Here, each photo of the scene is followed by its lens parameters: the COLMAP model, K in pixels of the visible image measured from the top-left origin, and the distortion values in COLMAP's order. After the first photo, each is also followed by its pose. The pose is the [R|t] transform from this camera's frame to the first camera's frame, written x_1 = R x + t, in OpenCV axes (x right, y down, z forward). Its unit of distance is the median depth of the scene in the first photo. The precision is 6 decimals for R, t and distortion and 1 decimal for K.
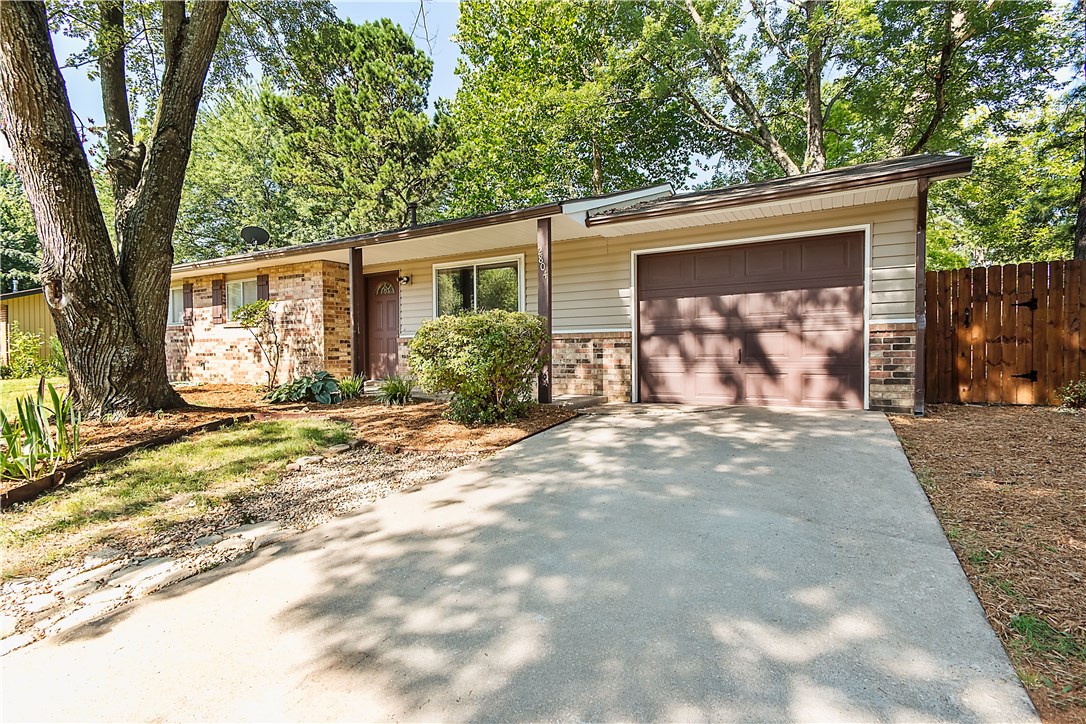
lens RADIAL K [[504.1, 0, 540.6], [0, 504.1, 358.8], [0, 0, 1]] dist [0.019008, -0.004151]
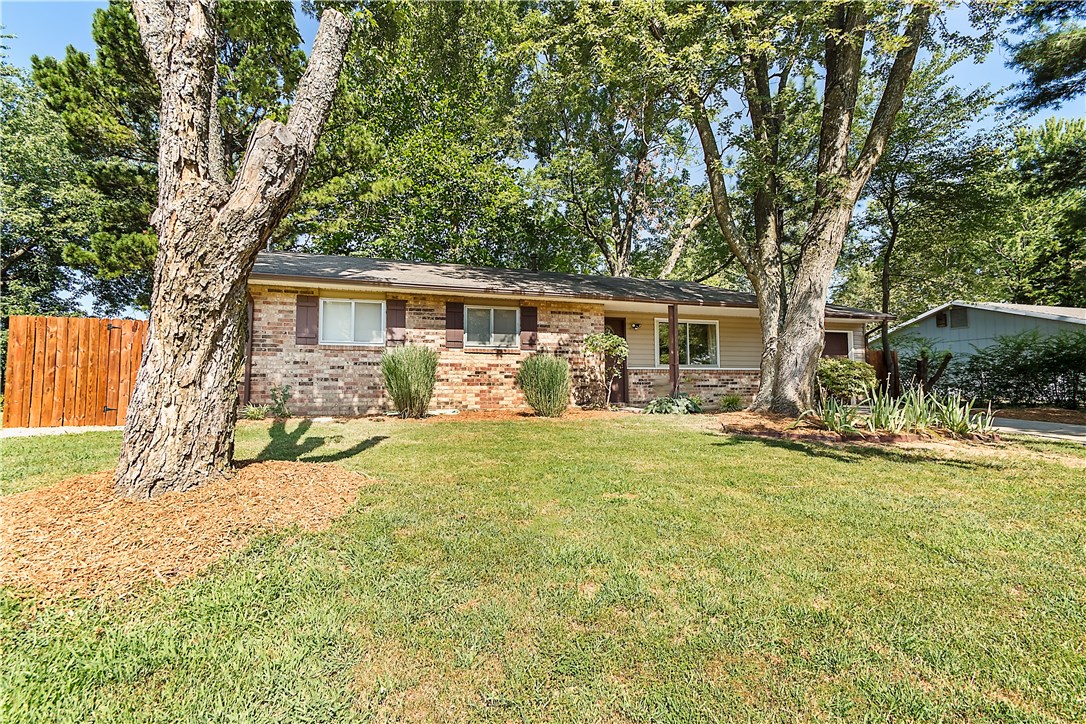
lens RADIAL K [[504.1, 0, 538.1], [0, 504.1, 362.5], [0, 0, 1]] dist [0.019008, -0.004151]
pose [[0.672745, 0.042291, 0.738665, -1.420369], [0.011946, 0.997614, -0.067997, 0.027728], [-0.739778, 0.054569, 0.670635, 0.294997]]
